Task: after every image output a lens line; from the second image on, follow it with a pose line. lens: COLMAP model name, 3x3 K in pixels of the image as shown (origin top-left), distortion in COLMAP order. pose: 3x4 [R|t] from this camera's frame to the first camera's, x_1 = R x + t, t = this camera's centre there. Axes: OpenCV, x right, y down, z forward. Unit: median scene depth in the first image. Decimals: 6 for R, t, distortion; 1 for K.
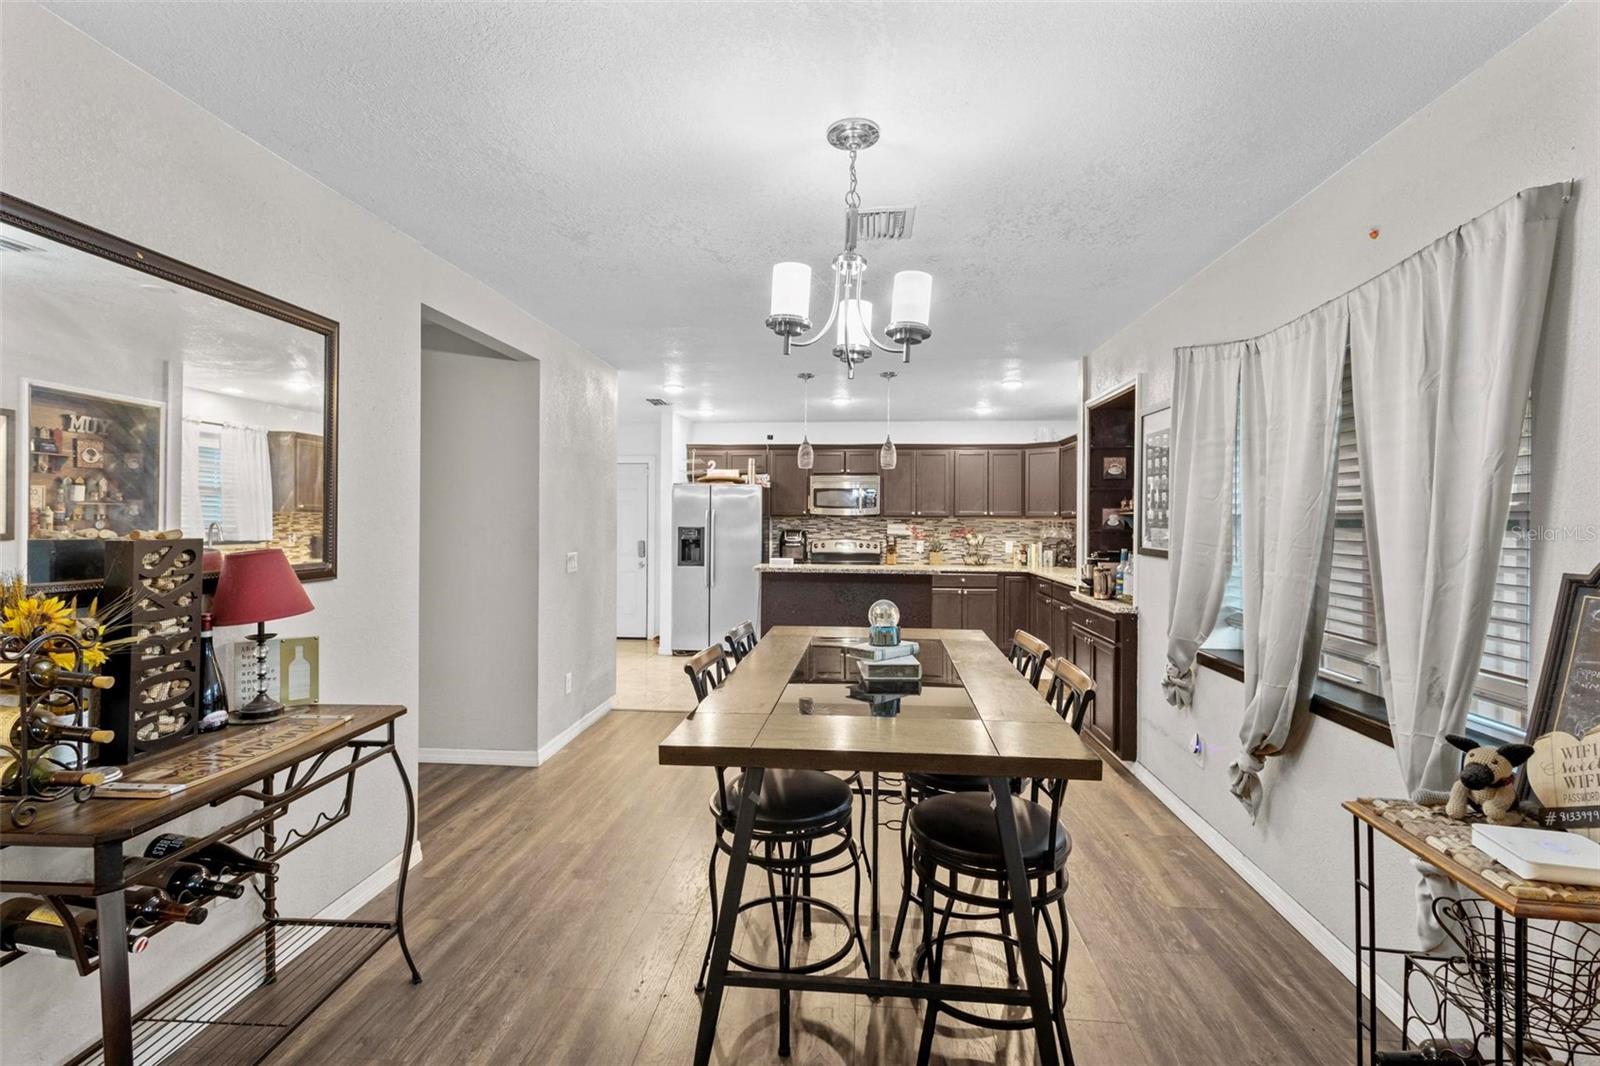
lens RADIAL K [[742.2, 0, 807.5], [0, 742.2, 520.9], [0, 0, 1]] dist [0.011963, -0.003044]
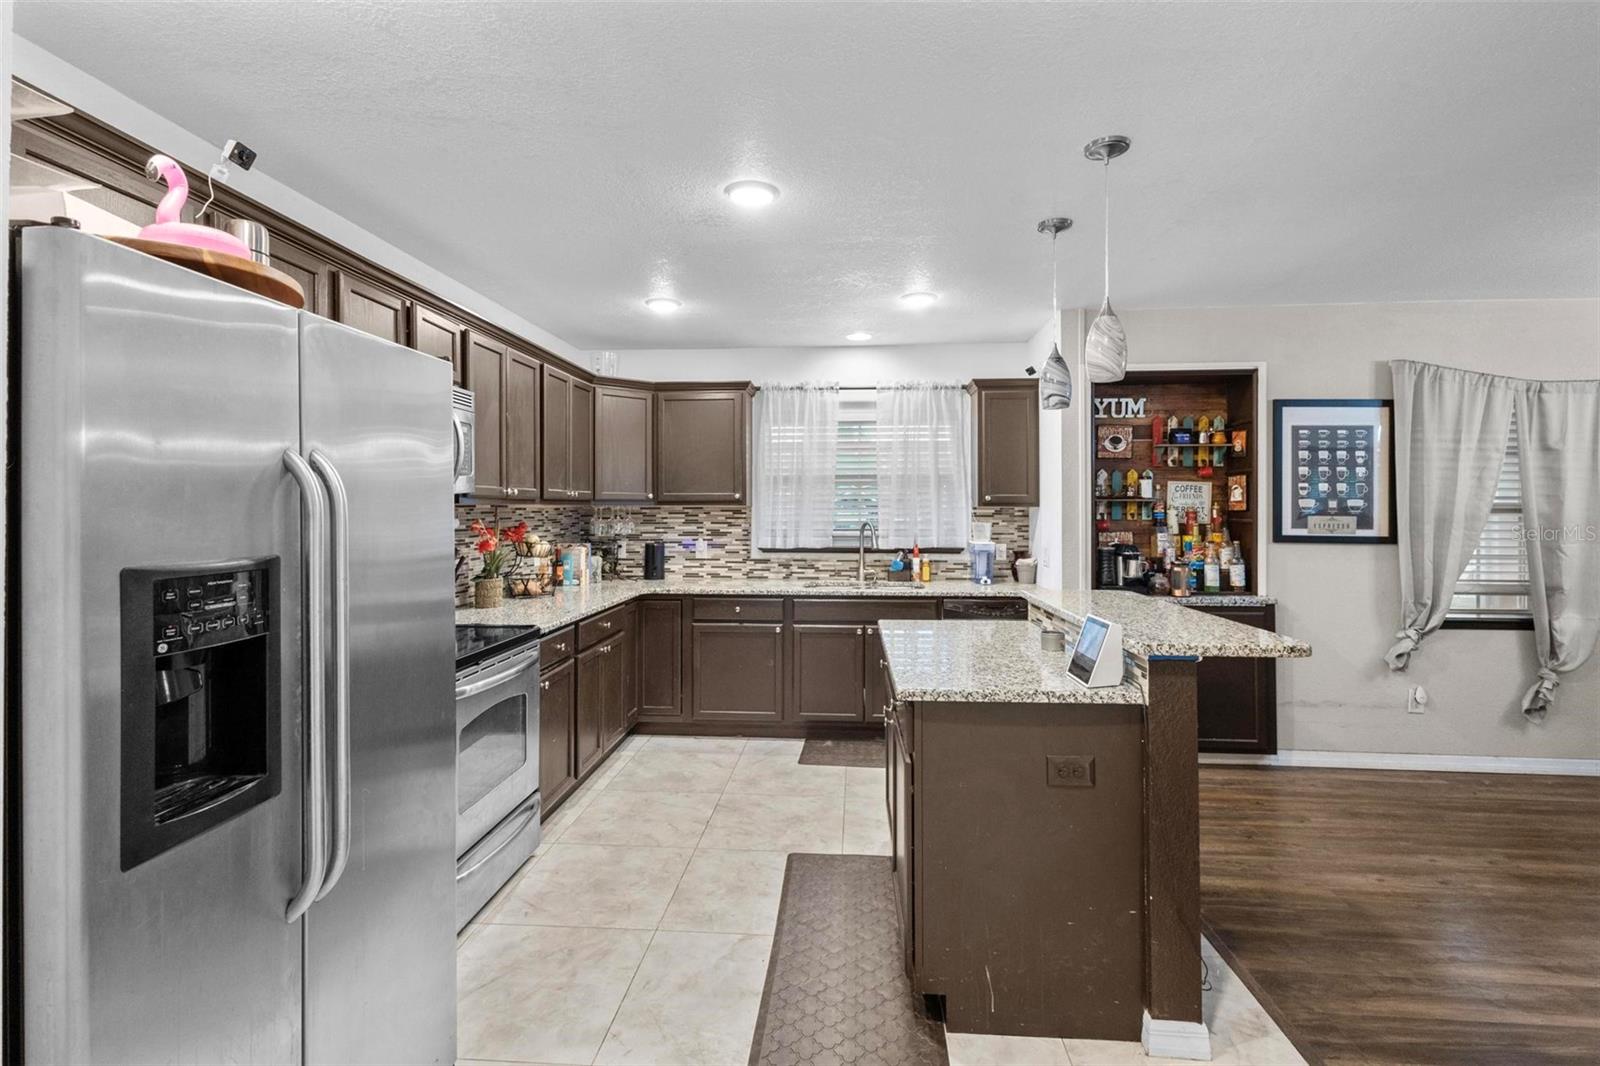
lens RADIAL K [[742.2, 0, 793.1], [0, 742.2, 503.8], [0, 0, 1]] dist [0.011963, -0.003044]
pose [[0.009079, -0.000441, 0.999959, -0.287051], [-0.000711, 1.000000, 0.000447, -0.003472], [-0.999959, -0.000715, 0.009078, 0.833038]]
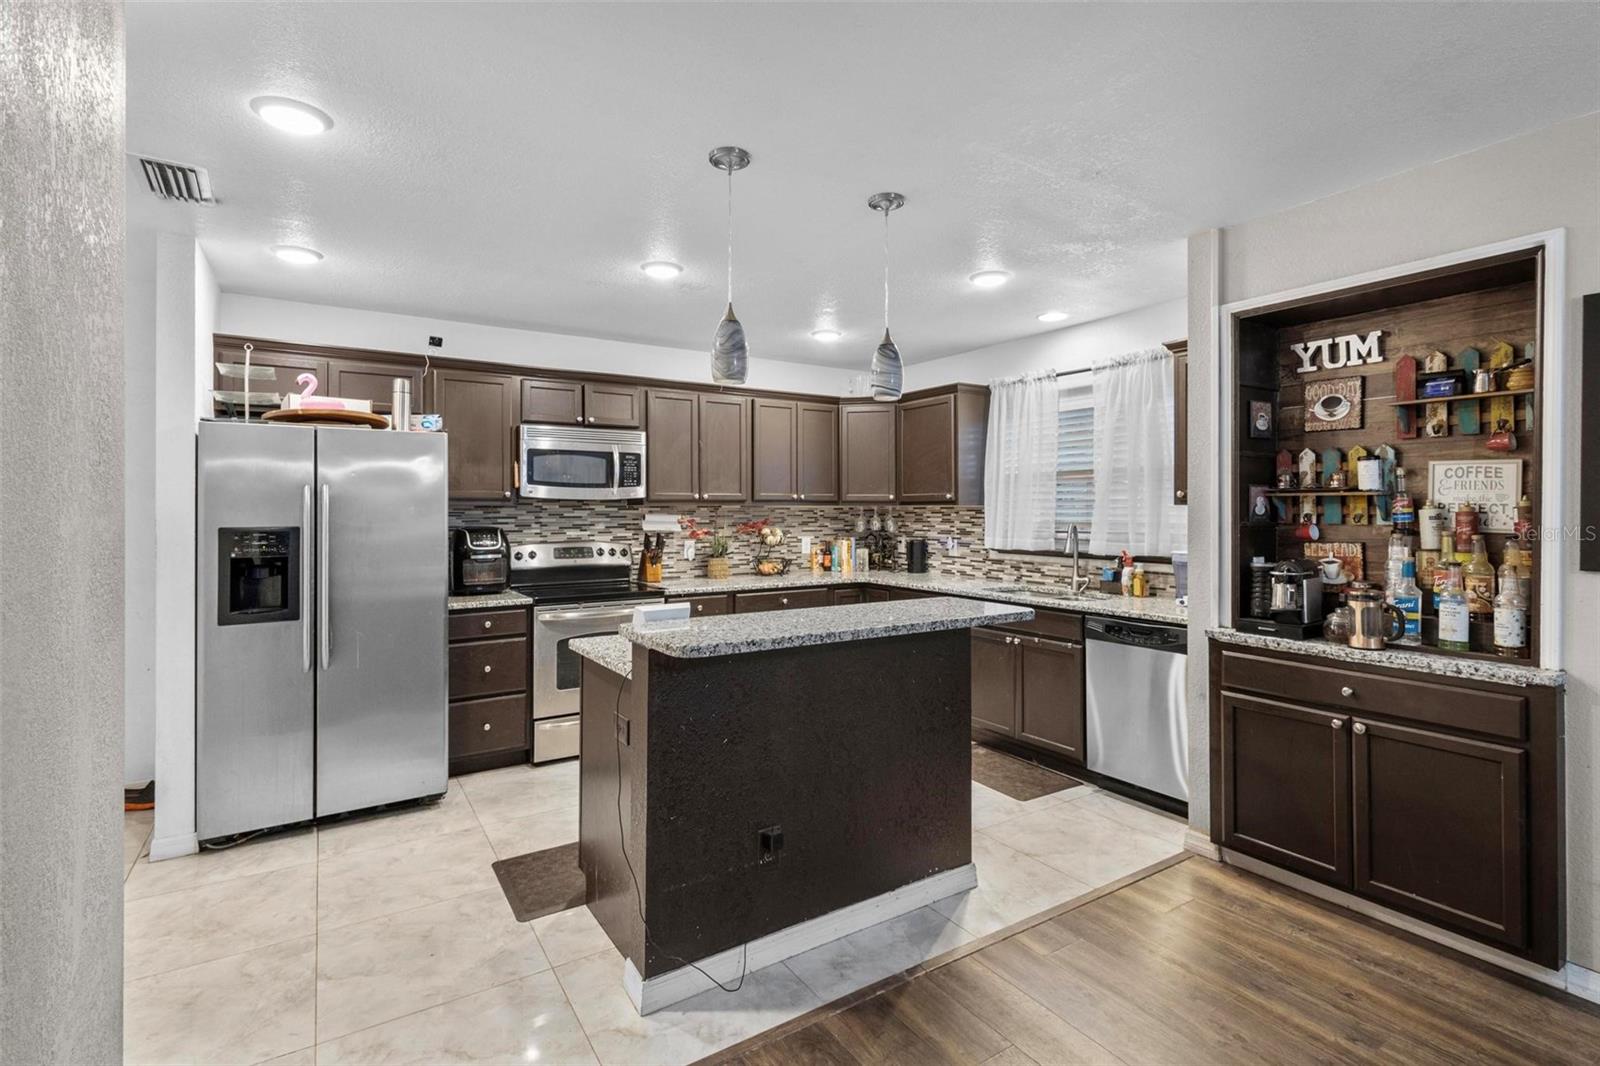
lens RADIAL K [[742.2, 0, 802.9], [0, 742.2, 505.8], [0, 0, 1]] dist [0.011963, -0.003044]
pose [[0.797912, -0.004659, 0.602755, -0.155784], [0.005774, 0.999983, 0.000086, -0.001970], [-0.602746, 0.003411, 0.797926, 0.461354]]
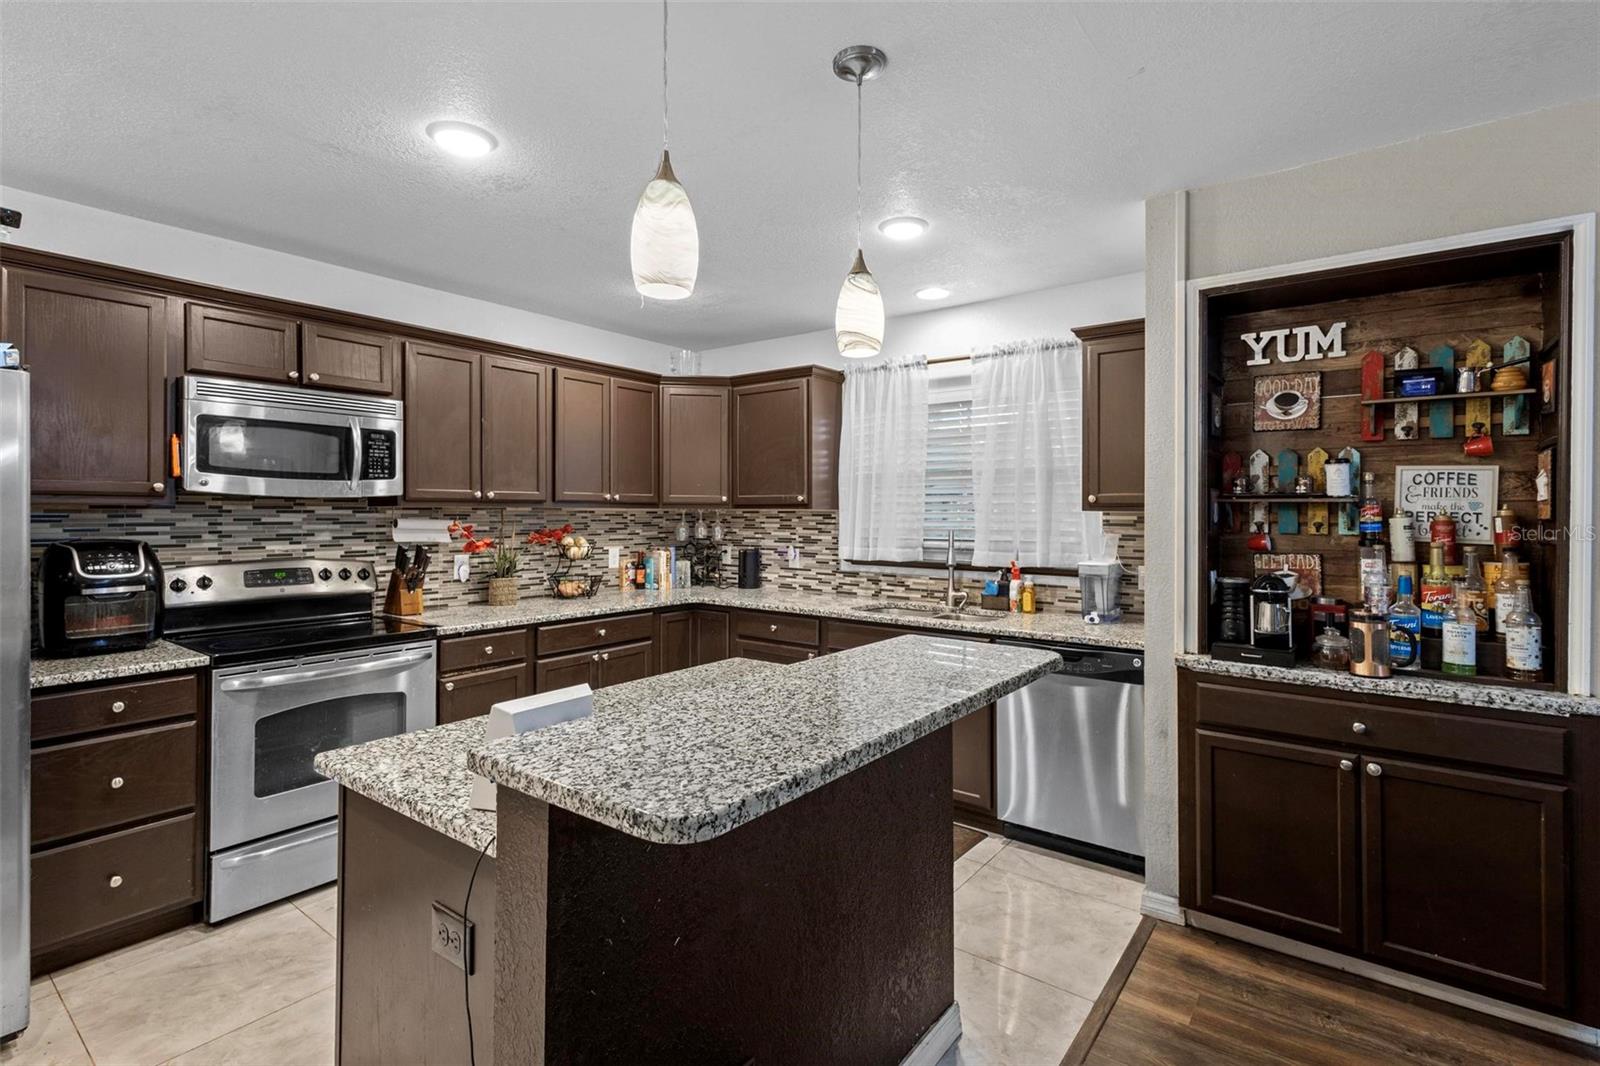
lens RADIAL K [[742.2, 0, 798.7], [0, 742.2, 510.7], [0, 0, 1]] dist [0.011963, -0.003044]
pose [[0.547168, -0.002156, 0.837020, -0.125103], [-0.001456, 0.999993, 0.003528, -0.002447], [-0.837021, -0.003149, 0.547161, 0.596874]]
